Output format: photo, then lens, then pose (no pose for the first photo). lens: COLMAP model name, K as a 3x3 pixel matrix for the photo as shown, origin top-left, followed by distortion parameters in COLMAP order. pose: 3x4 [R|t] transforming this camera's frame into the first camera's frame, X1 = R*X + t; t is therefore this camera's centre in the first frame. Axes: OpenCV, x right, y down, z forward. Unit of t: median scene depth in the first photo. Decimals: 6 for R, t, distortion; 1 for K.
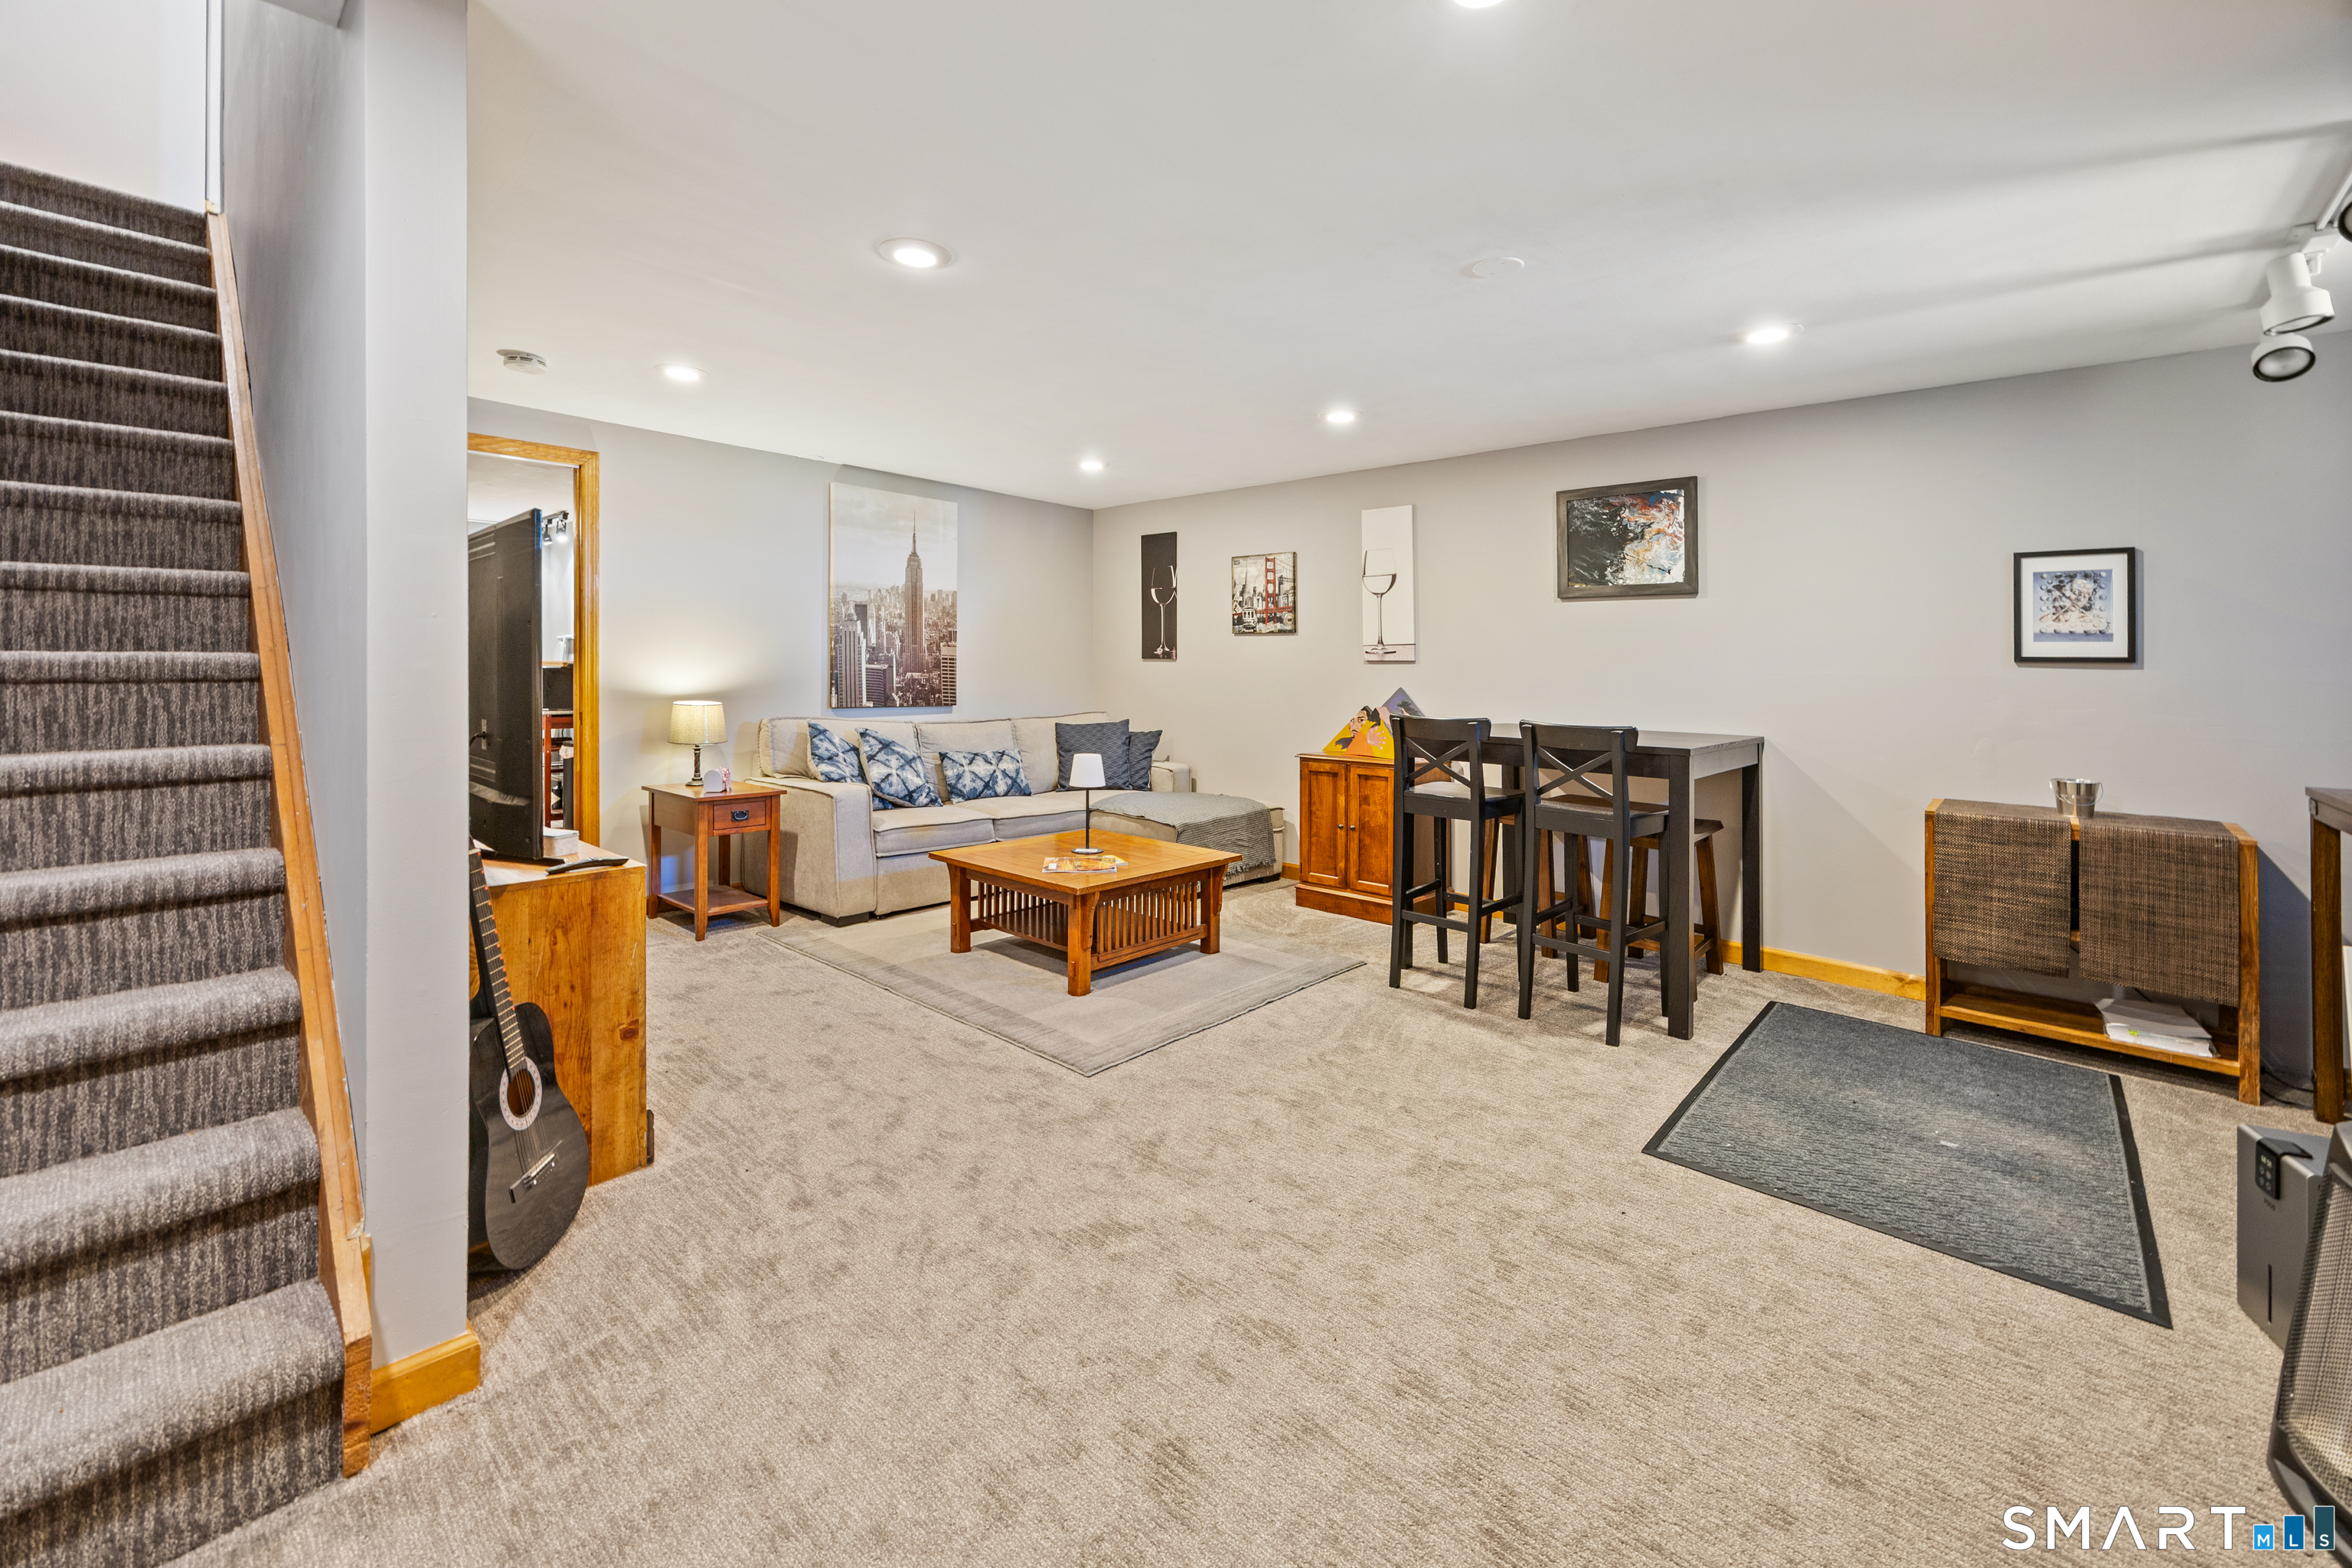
lens RADIAL K [[932.9, 0, 1132.8], [0, 932.9, 695.4], [0, 0, 1]] dist [-0.003820, 0.001324]
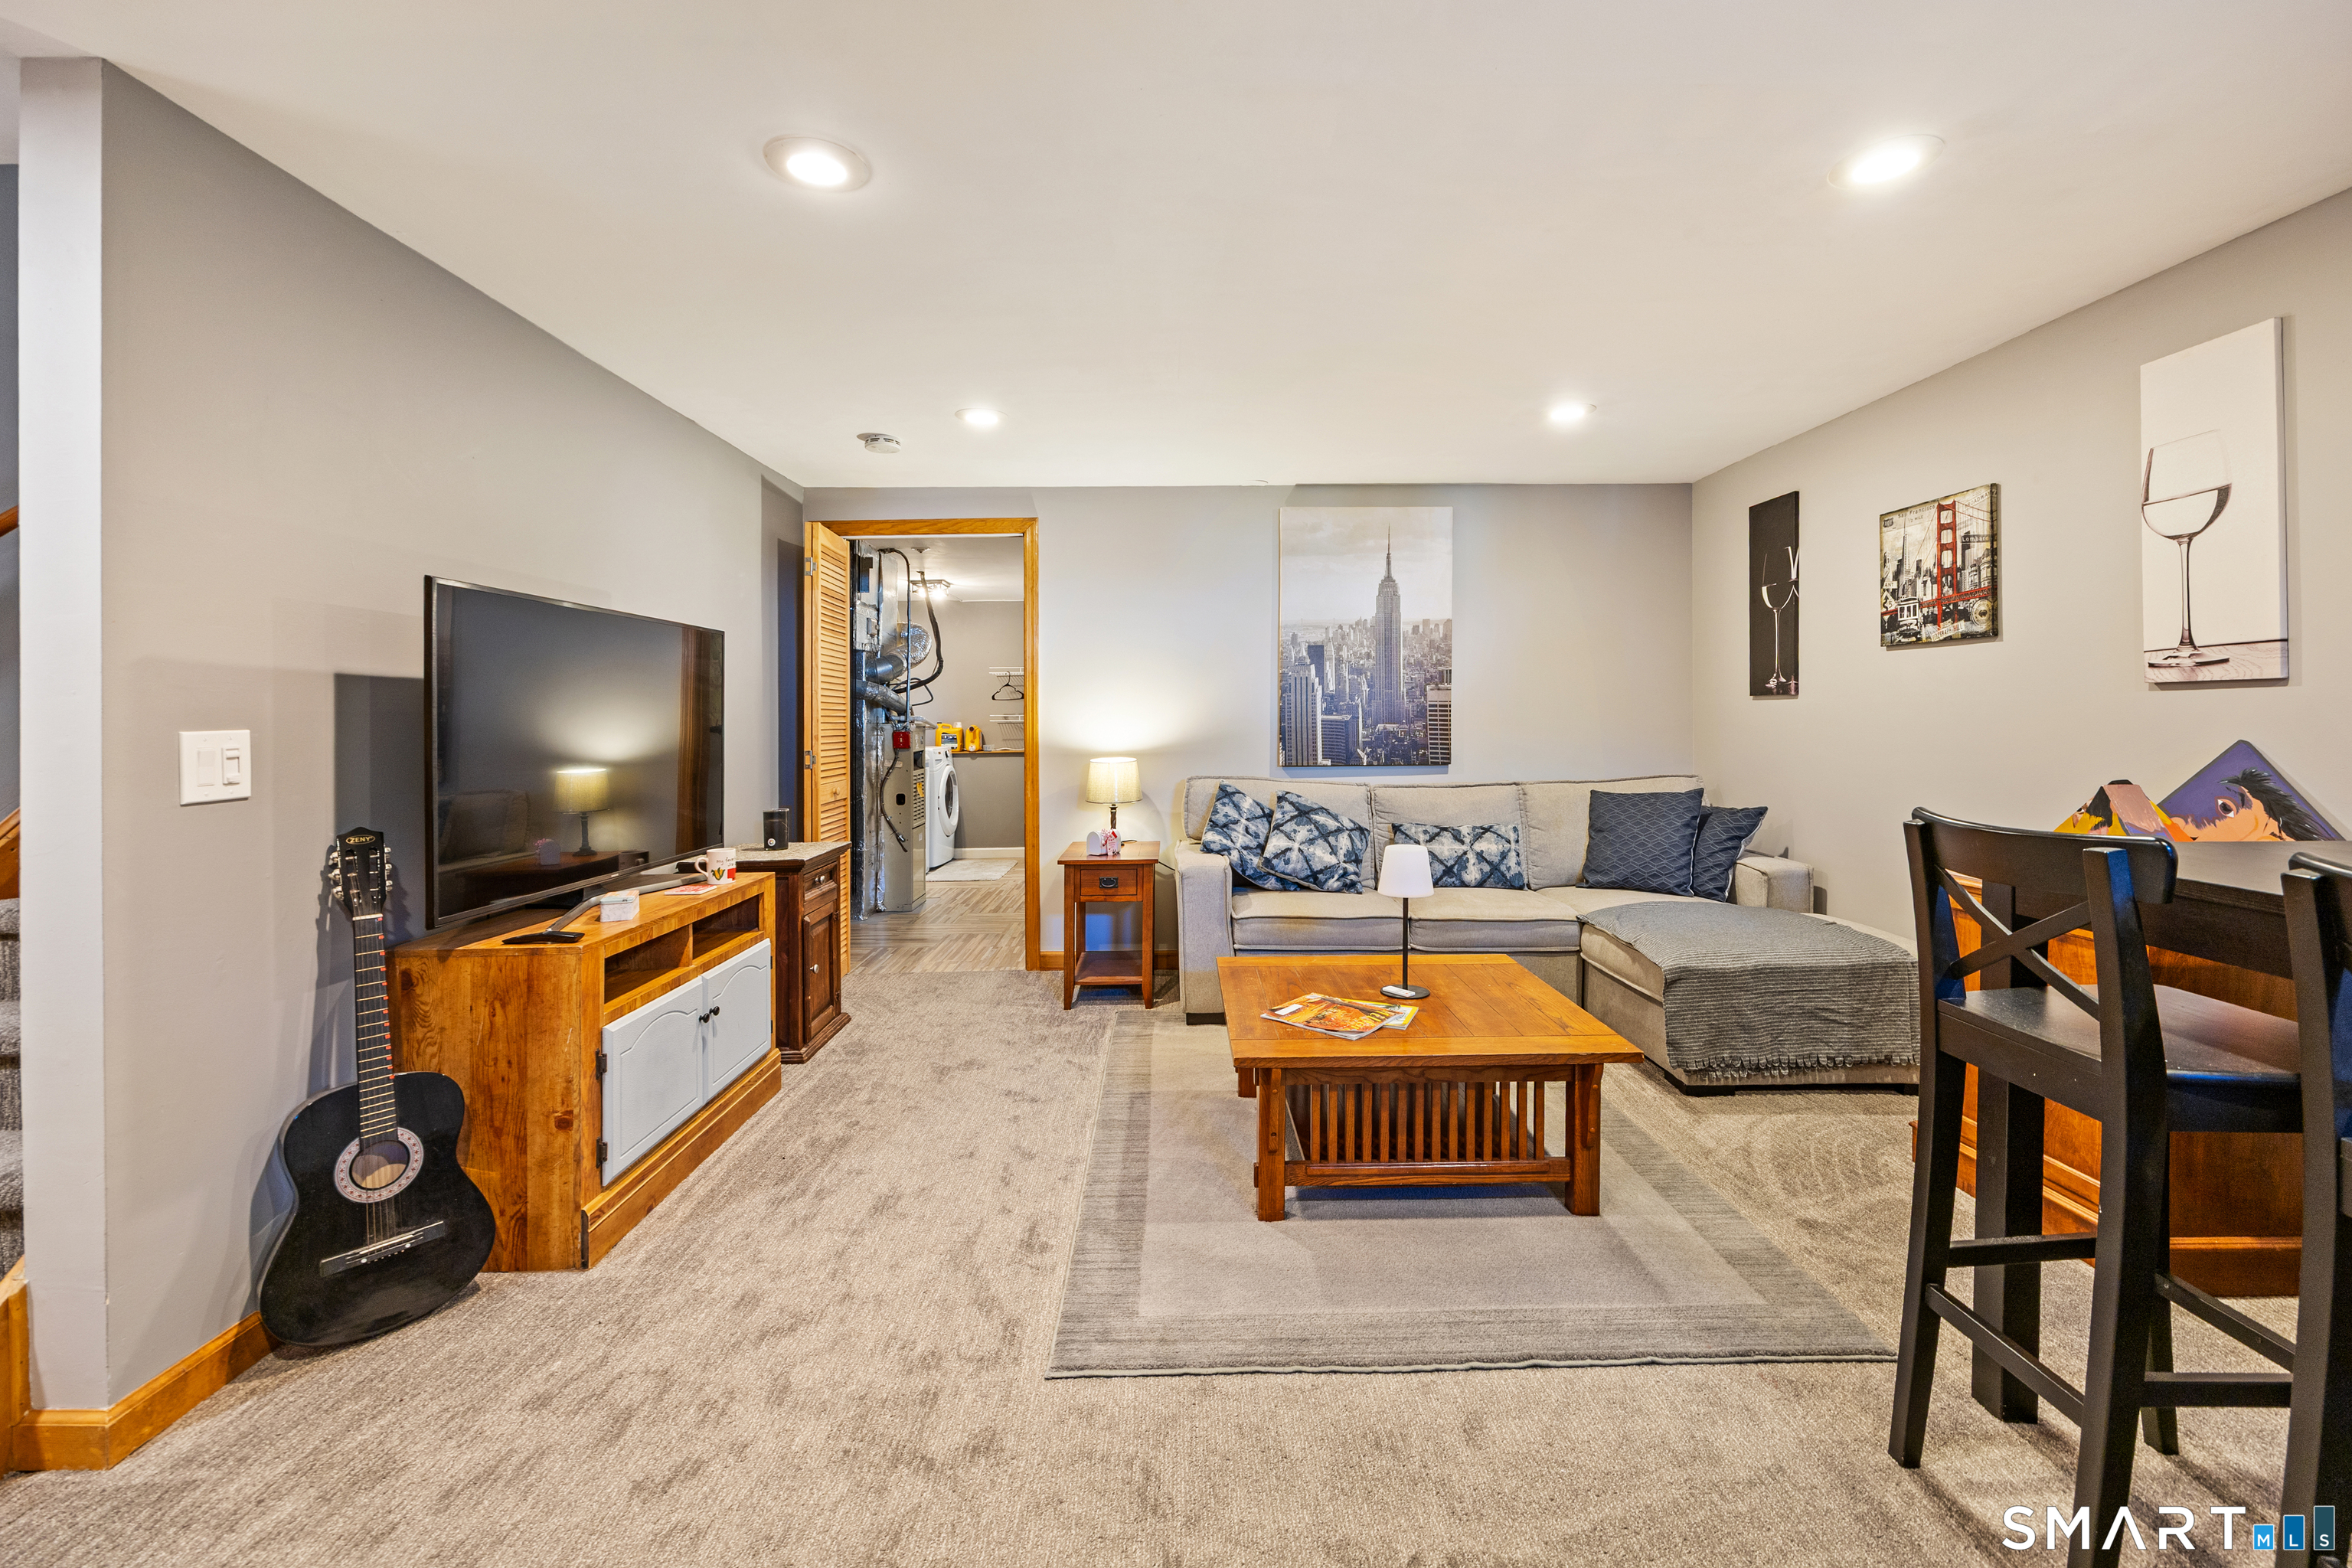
lens RADIAL K [[928.5, 0, 1197.0], [0, 928.5, 754.2], [0, 0, 1]] dist [-0.001206, 0.000292]
pose [[0.711750, 0.005996, -0.702408, 0.251493], [0.001868, 0.999944, 0.010429, -0.007653], [0.702431, -0.008735, 0.711699, 0.348743]]
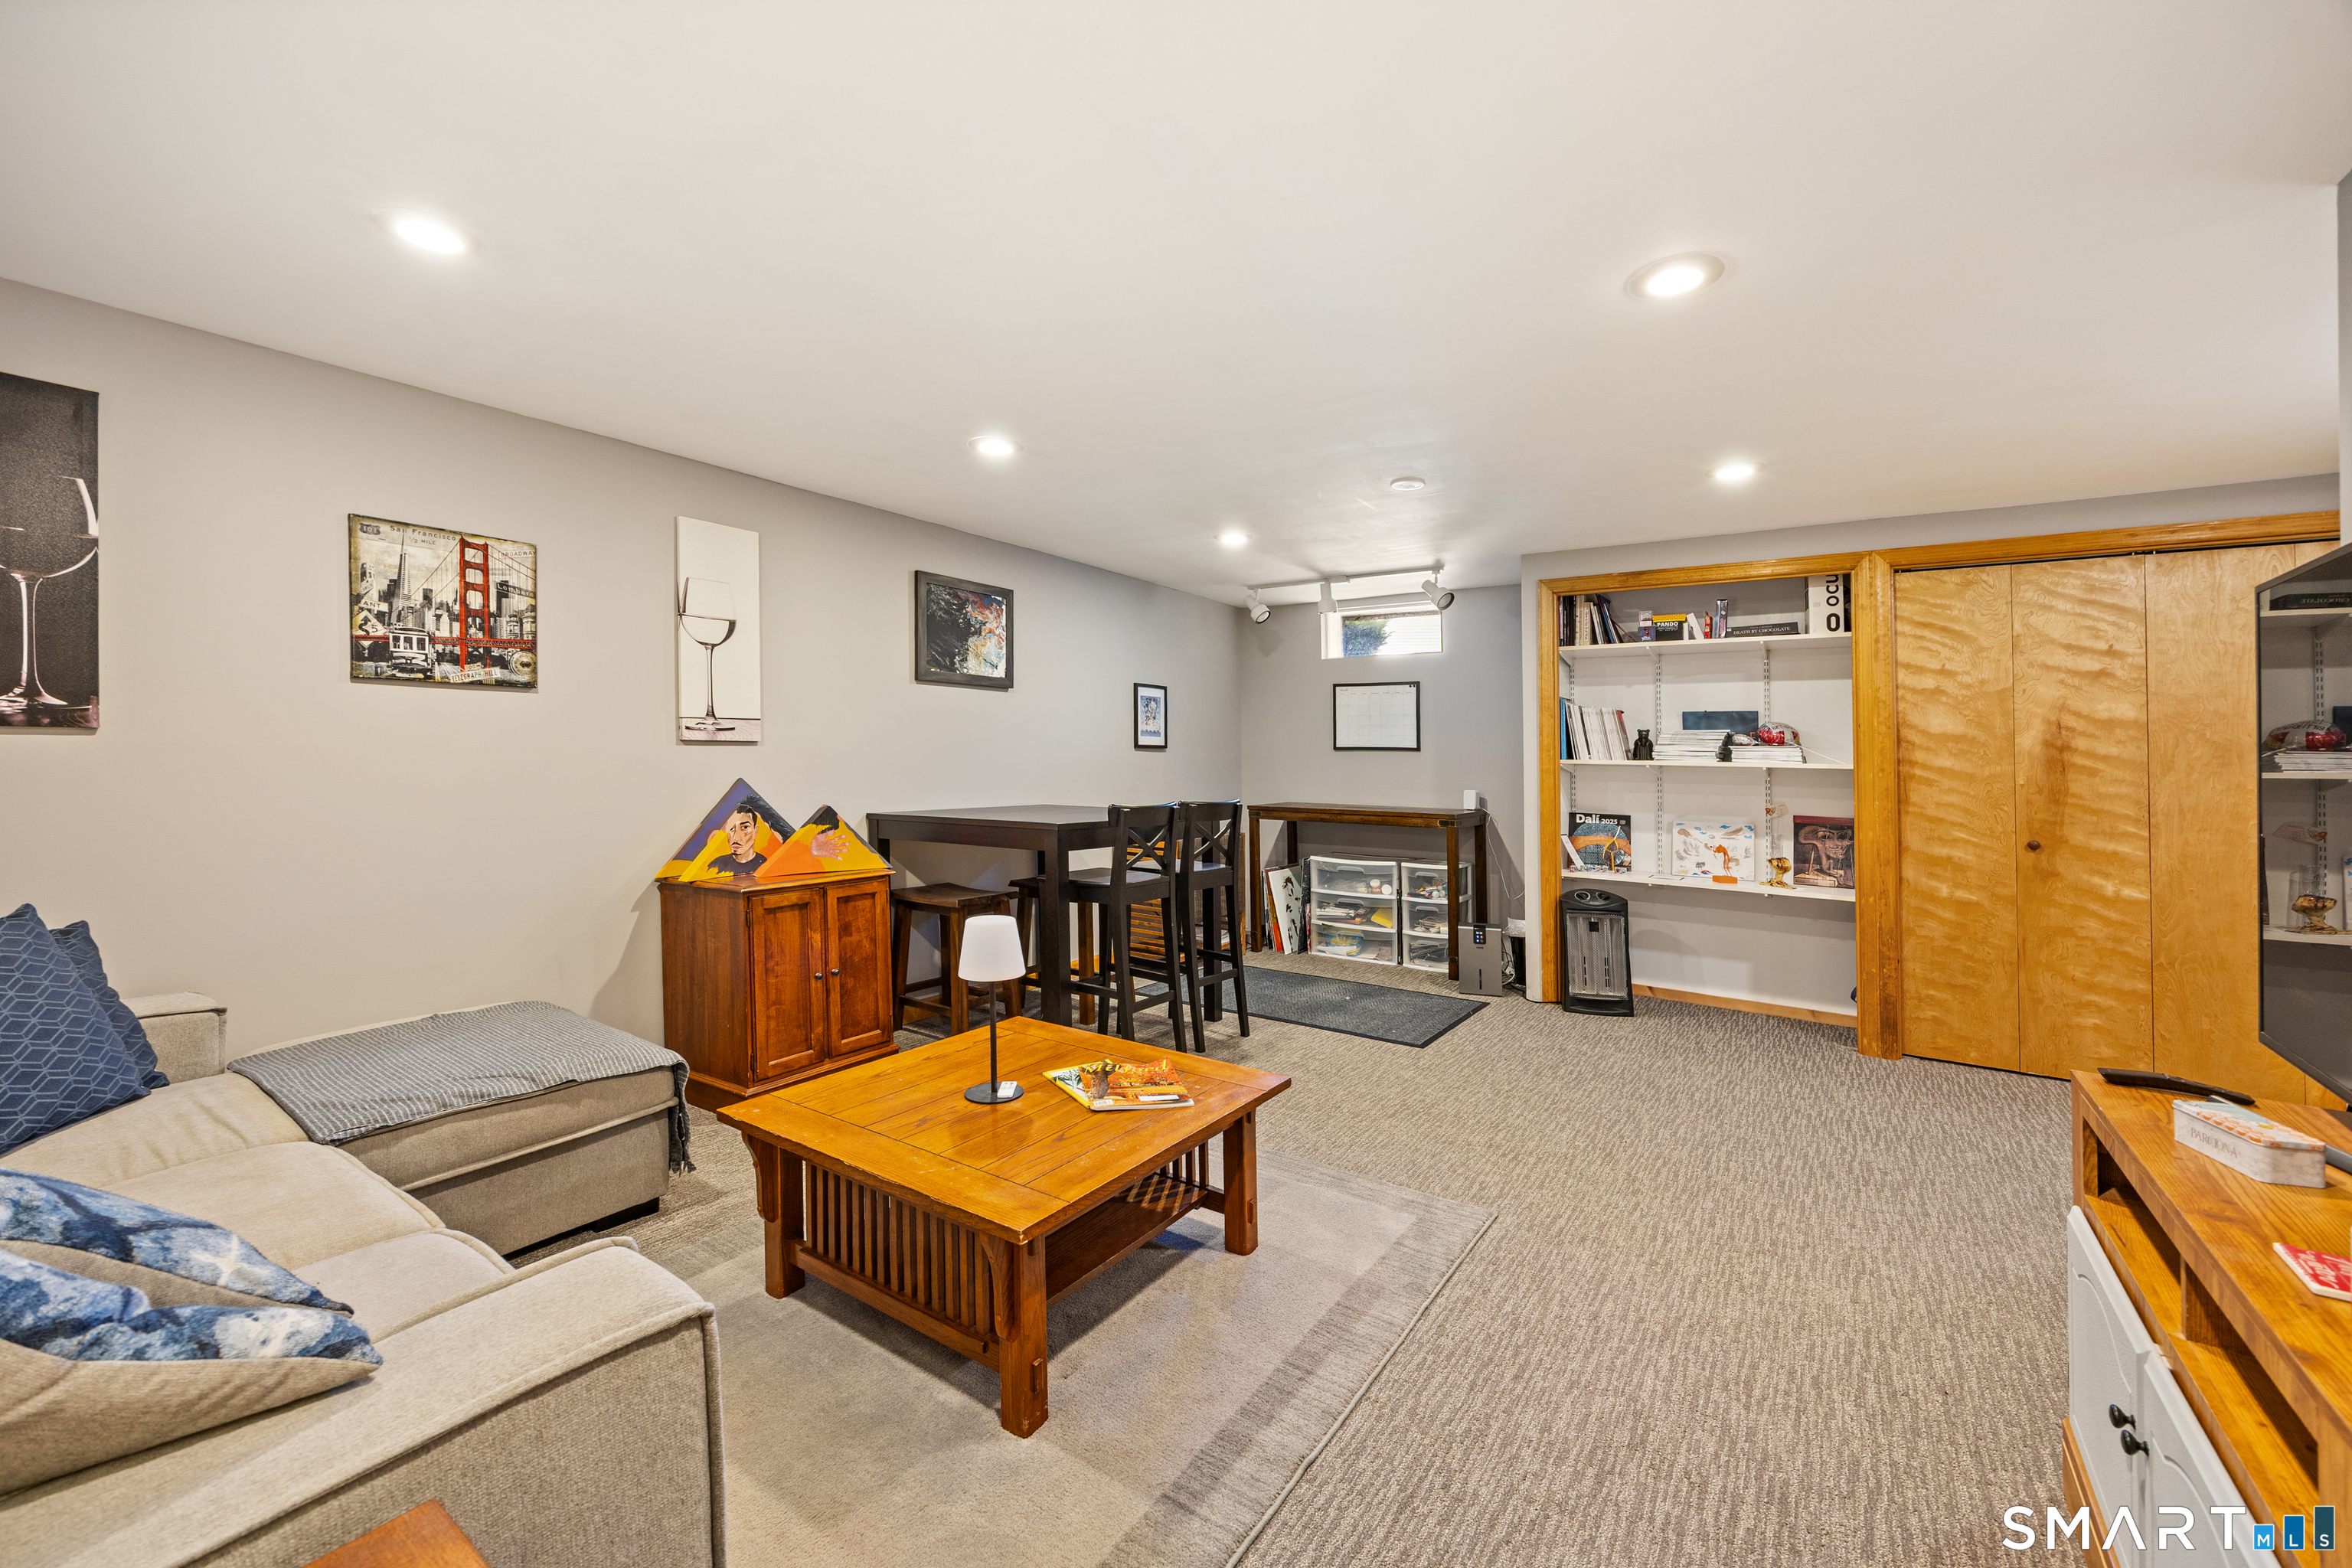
lens RADIAL K [[932.9, 0, 1197.0], [0, 932.9, 734.2], [0, 0, 1]] dist [-0.003820, 0.001324]
pose [[-0.157622, 0.004548, 0.987489, -0.503632], [0.013411, 0.999907, -0.002464, -0.037056], [-0.987408, 0.012855, -0.157669, 0.787378]]
